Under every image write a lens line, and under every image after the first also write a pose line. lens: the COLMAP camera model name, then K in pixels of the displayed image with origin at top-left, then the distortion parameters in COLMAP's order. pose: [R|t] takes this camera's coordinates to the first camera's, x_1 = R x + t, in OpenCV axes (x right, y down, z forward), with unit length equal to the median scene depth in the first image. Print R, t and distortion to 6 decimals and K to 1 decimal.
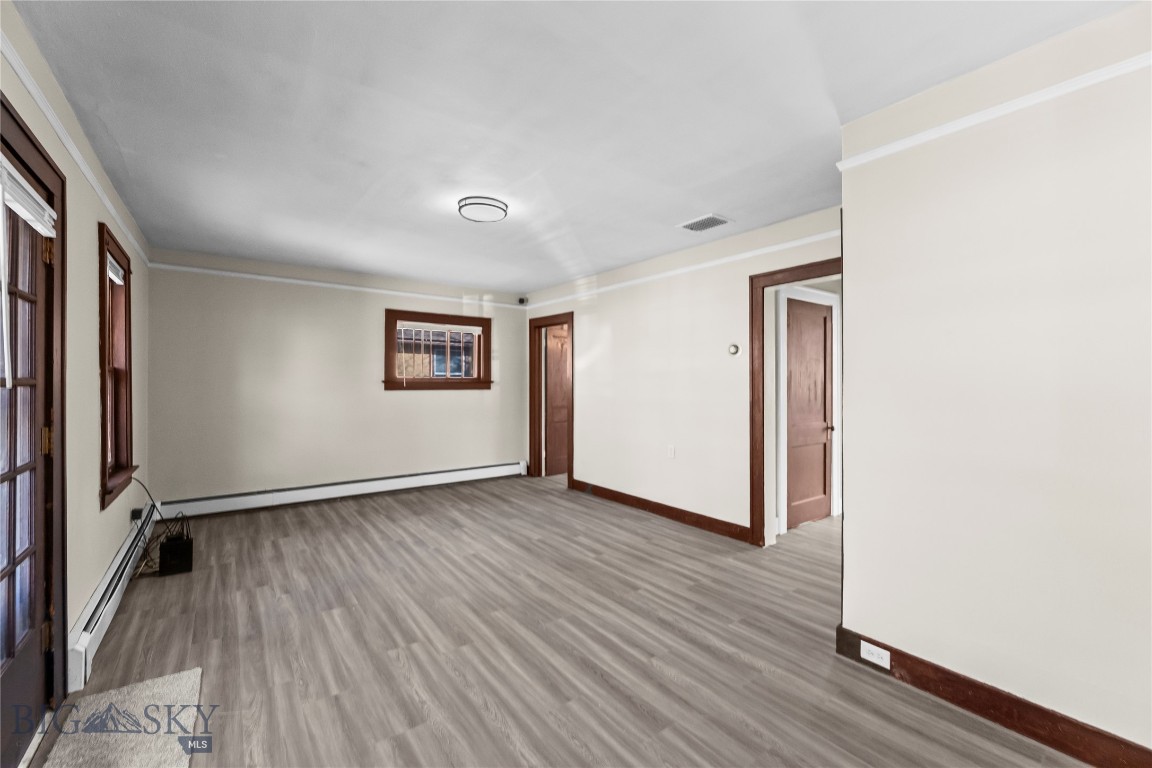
lens RADIAL K [[476.9, 0, 579.4], [0, 476.9, 380.5], [0, 0, 1]] dist [-0.000883, -0.000046]
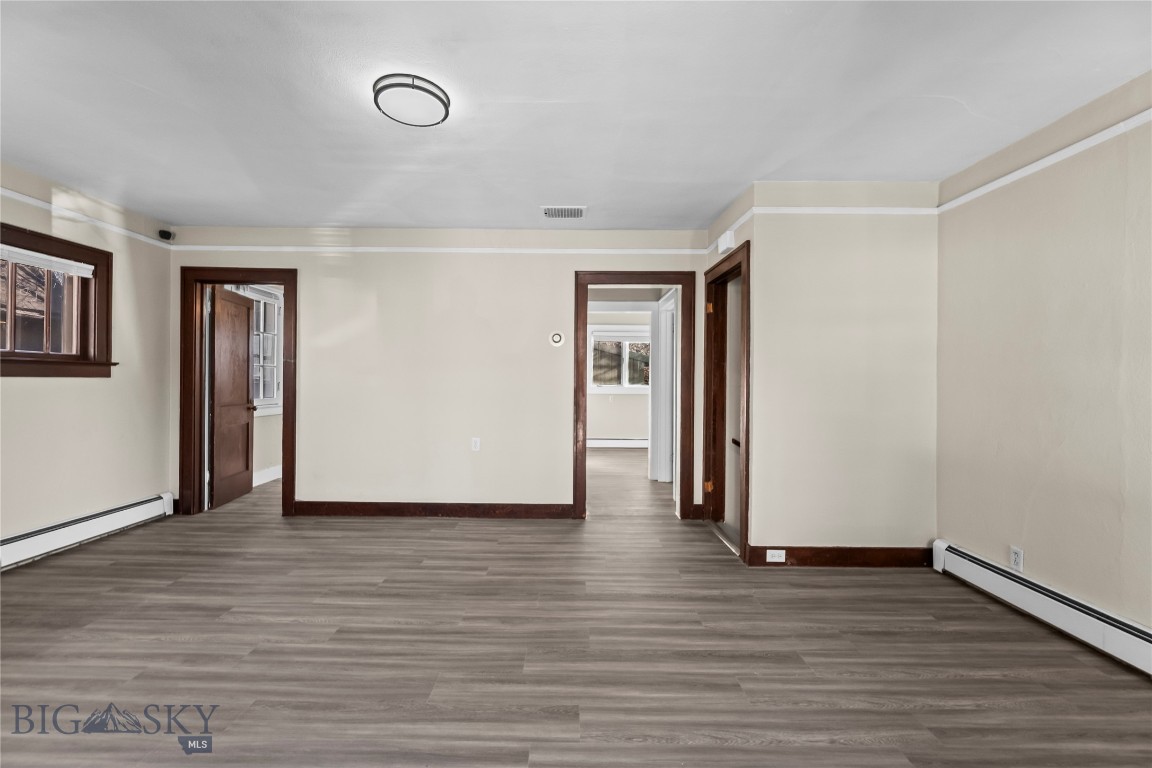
lens RADIAL K [[476.9, 0, 579.4], [0, 476.9, 380.5], [0, 0, 1]] dist [-0.000883, -0.000046]
pose [[0.601412, 0.002521, 0.798935, -0.490324], [-0.010555, 0.999933, 0.004790, 0.022619], [-0.798869, -0.011313, 0.601398, 0.334553]]
